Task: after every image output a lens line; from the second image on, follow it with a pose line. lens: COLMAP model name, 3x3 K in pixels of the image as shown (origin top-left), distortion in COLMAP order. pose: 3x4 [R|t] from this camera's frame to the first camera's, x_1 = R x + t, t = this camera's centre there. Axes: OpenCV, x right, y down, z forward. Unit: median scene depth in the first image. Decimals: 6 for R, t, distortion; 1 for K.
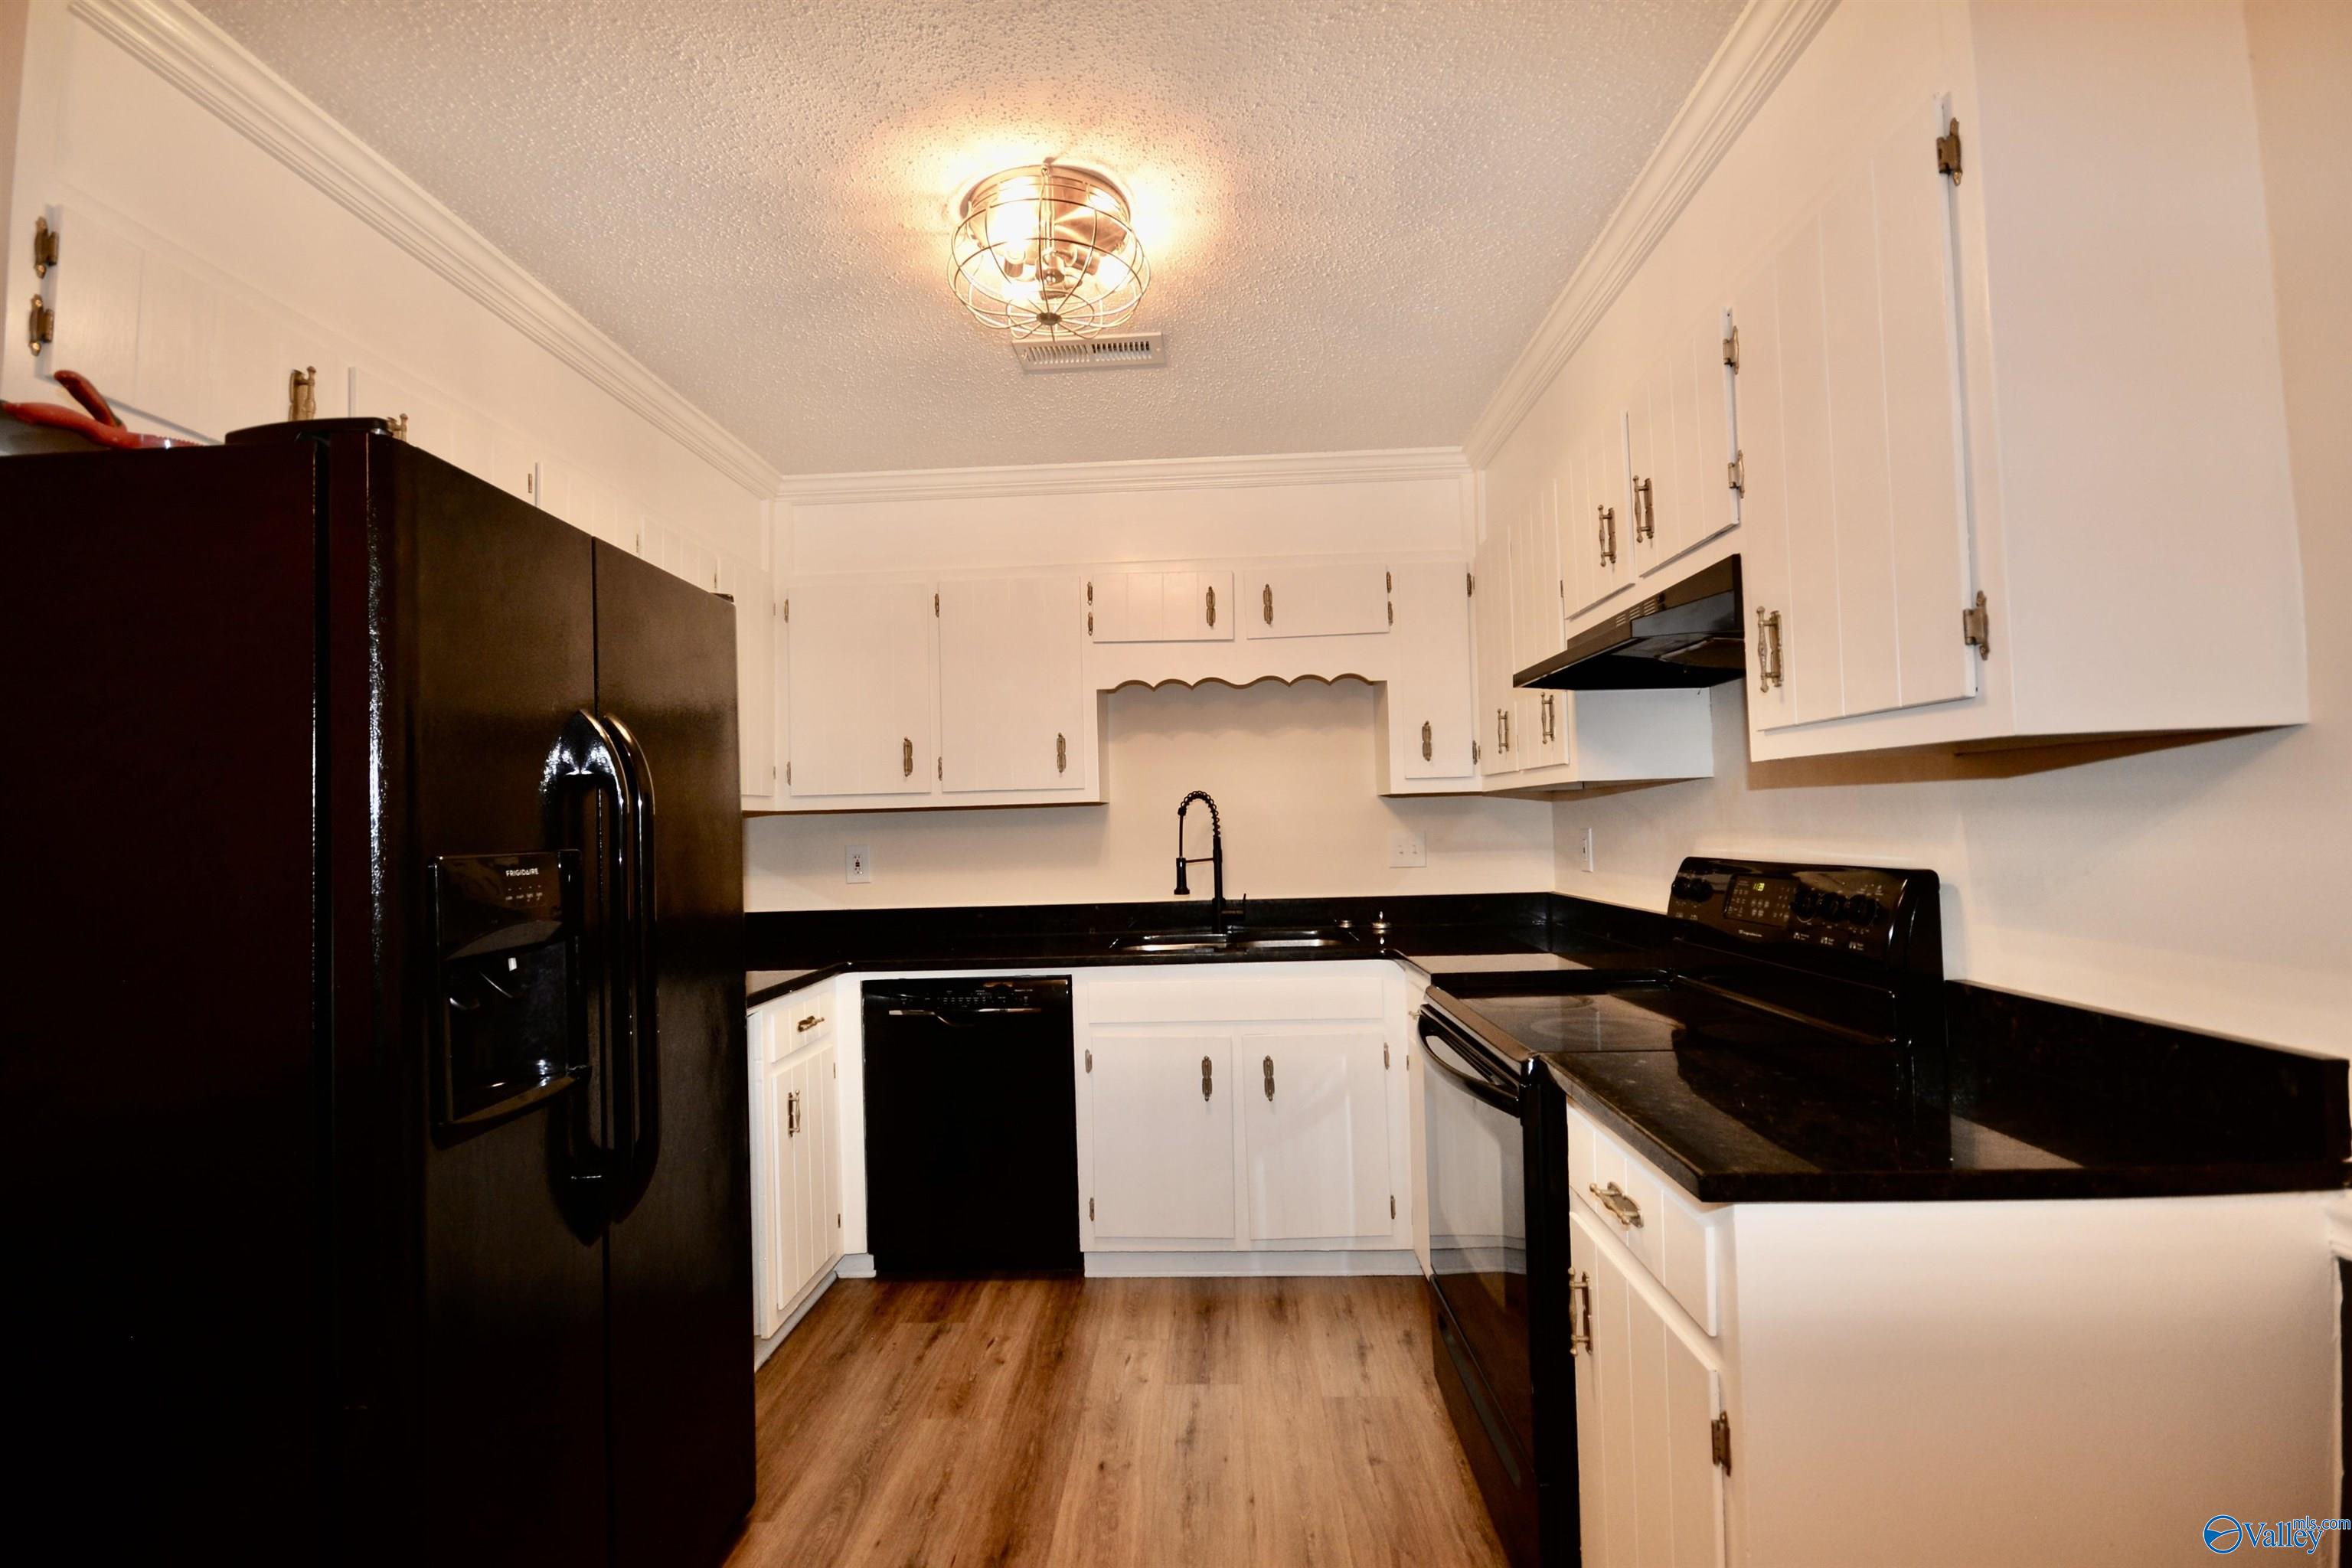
lens RADIAL K [[1043.6, 0, 1178.4], [0, 1043.6, 796.2], [0, 0, 1]] dist [-0.001436, -0.000124]
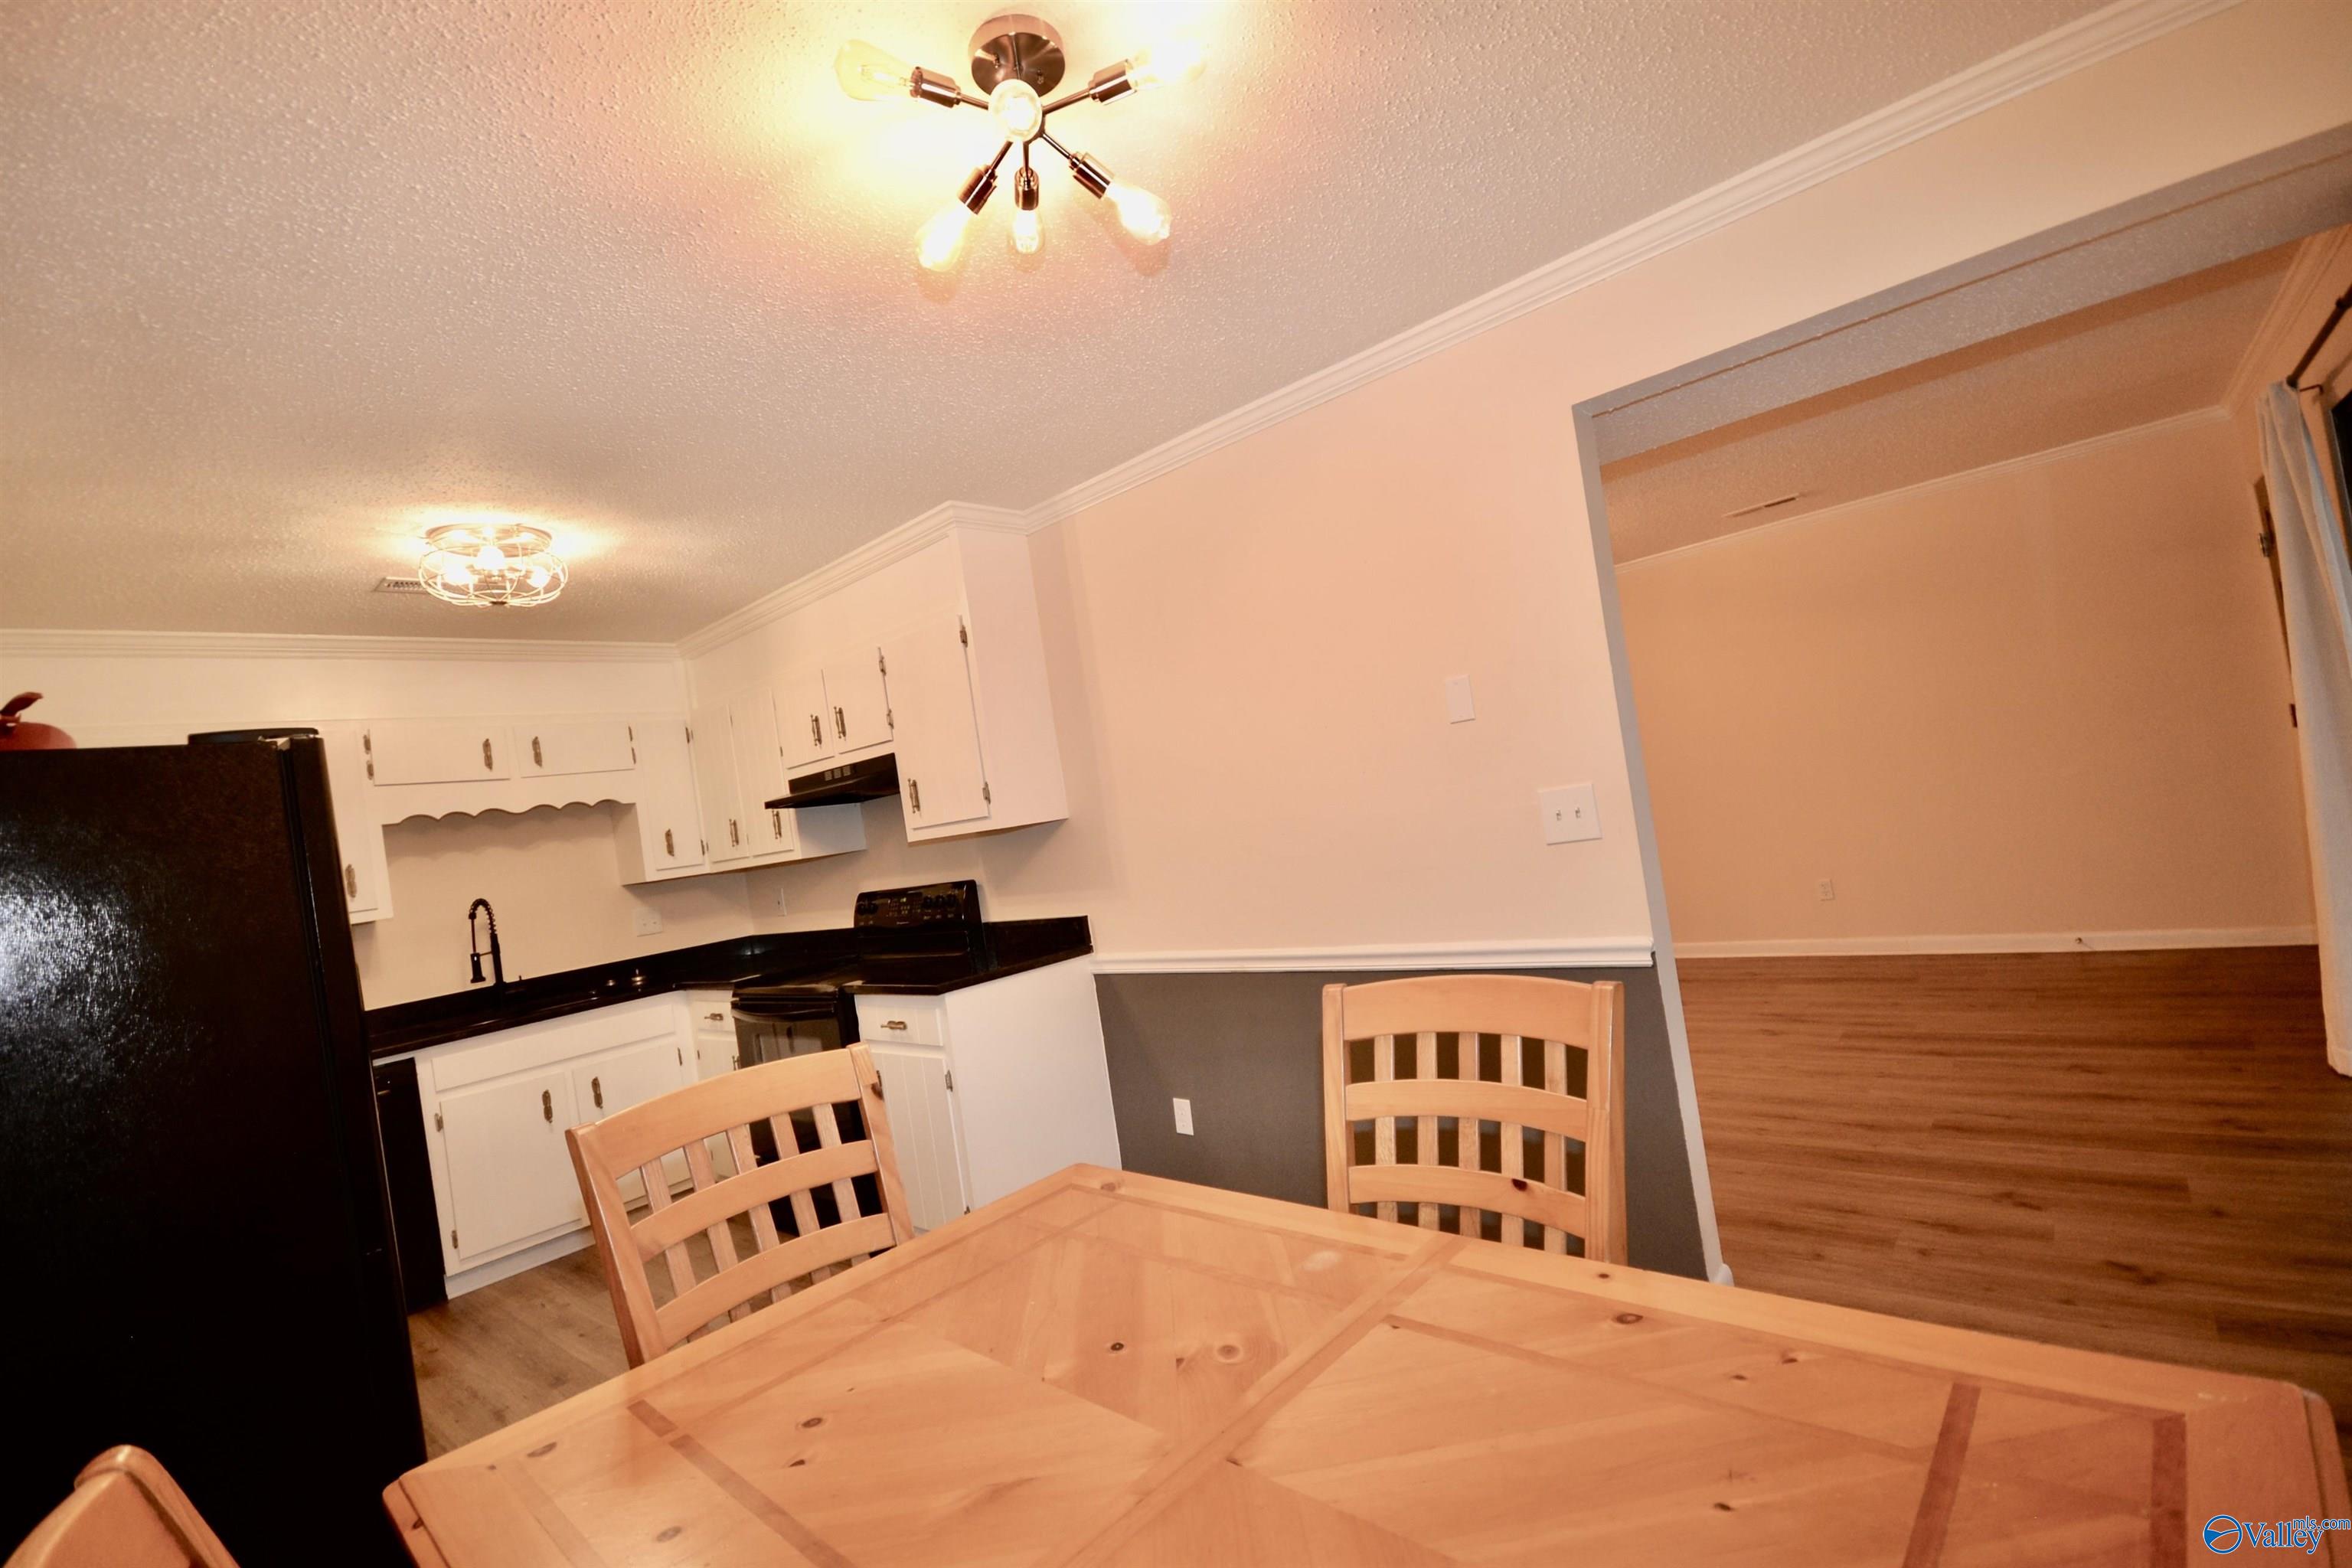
lens RADIAL K [[1020.3, 0, 1169.3], [0, 1020.3, 793.6], [0, 0, 1]] dist [0.022363, -0.019594]
pose [[0.644113, -0.054566, 0.762982, -0.442280], [0.108392, 0.993898, -0.020425, -0.017487], [-0.757212, 0.095858, 0.646097, -0.503418]]
